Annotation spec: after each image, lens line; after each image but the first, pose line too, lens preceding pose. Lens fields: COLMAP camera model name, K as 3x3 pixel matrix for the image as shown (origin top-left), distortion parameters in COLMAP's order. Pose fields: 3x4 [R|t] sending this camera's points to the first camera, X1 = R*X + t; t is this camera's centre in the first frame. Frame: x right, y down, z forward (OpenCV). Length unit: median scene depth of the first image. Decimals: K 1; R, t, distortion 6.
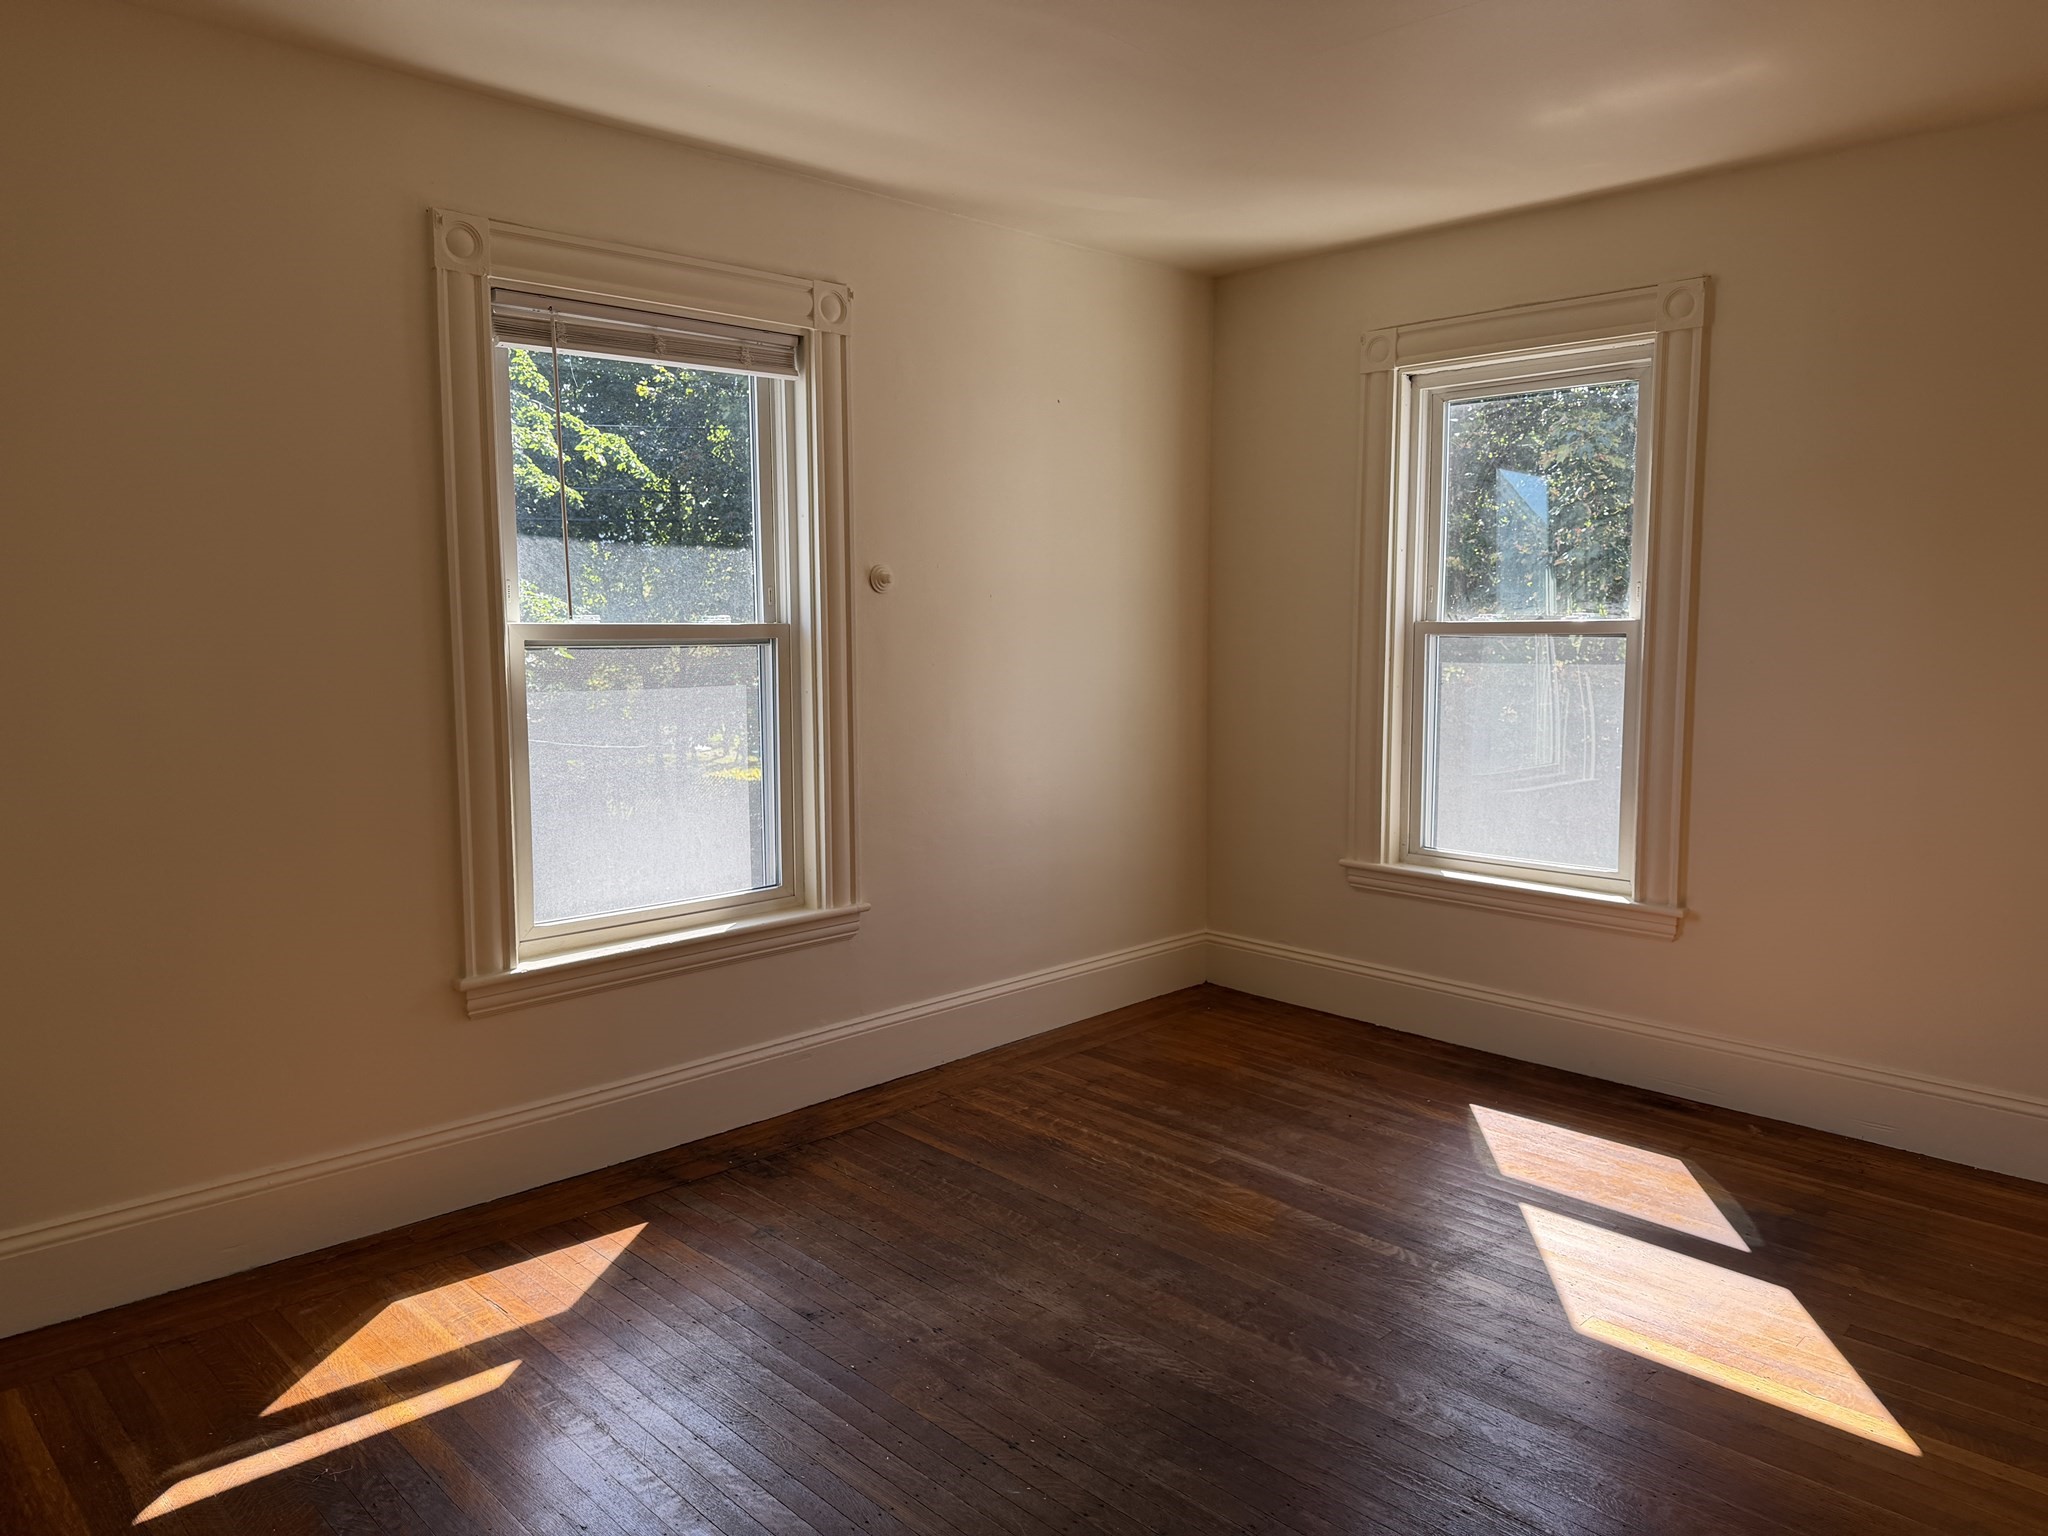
lens RADIAL K [[1444.0, 0, 1019.5], [0, 1444.0, 729.9], [0, 0, 1]] dist [0.136097, -0.189201]
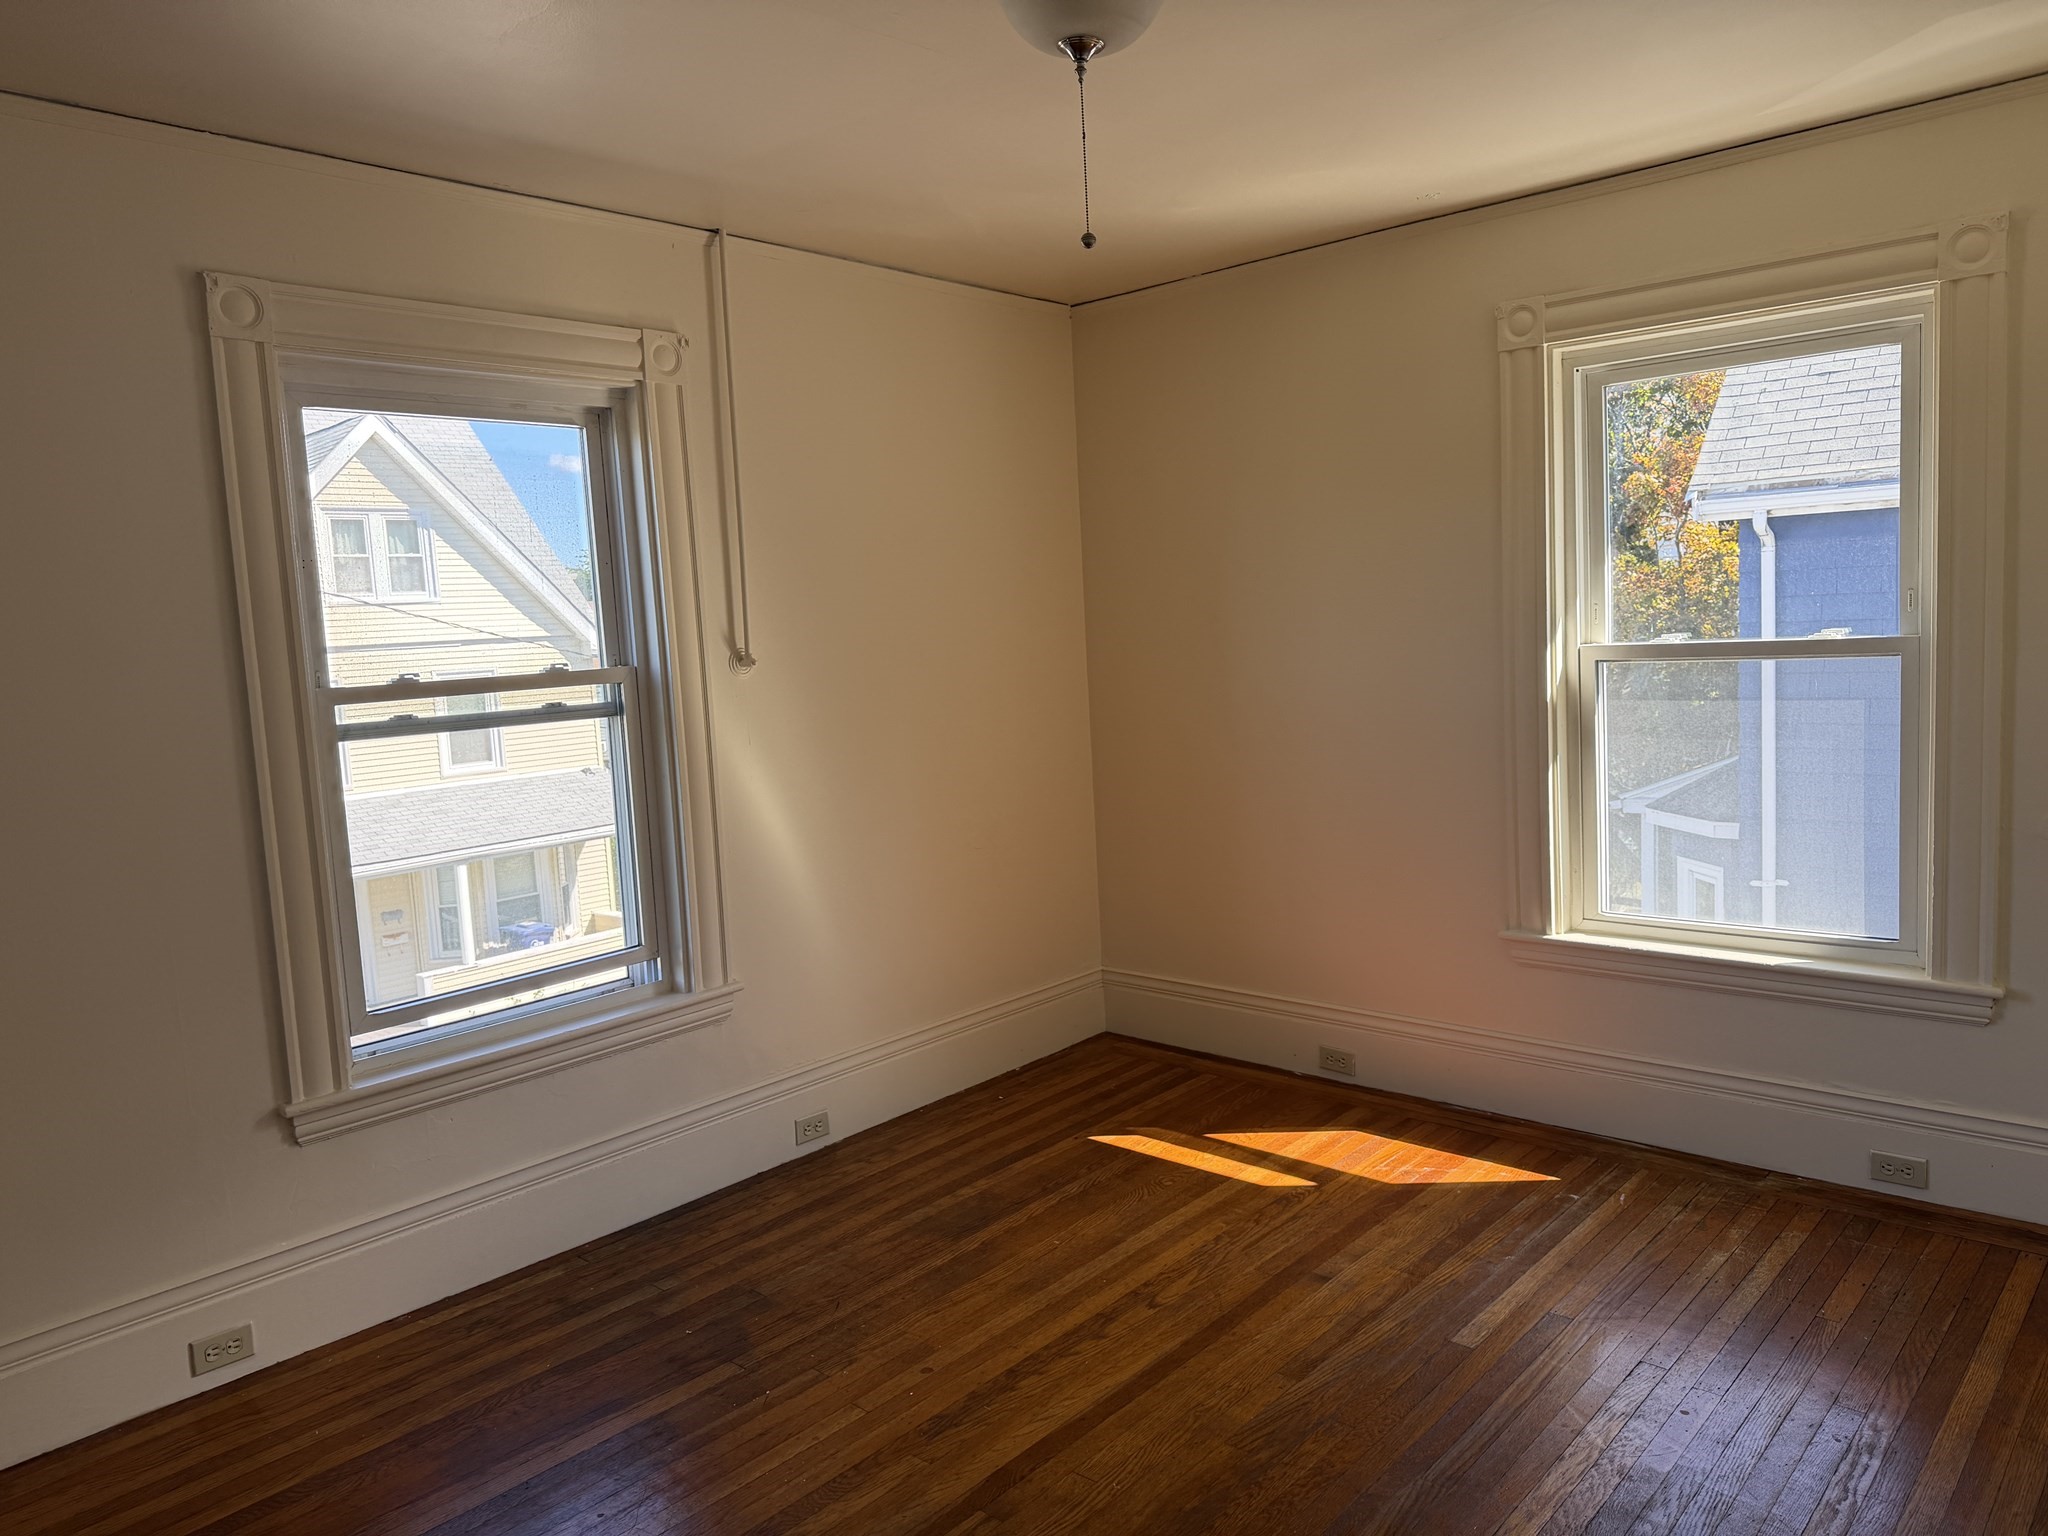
lens RADIAL K [[1444.0, 0, 1019.5], [0, 1444.0, 729.9], [0, 0, 1]] dist [0.136097, -0.189201]
pose [[0.072623, 0.077049, -0.994379, 0.793172], [-0.035472, 0.996580, 0.074629, -0.072756], [0.996728, 0.029853, 0.075108, 0.500756]]
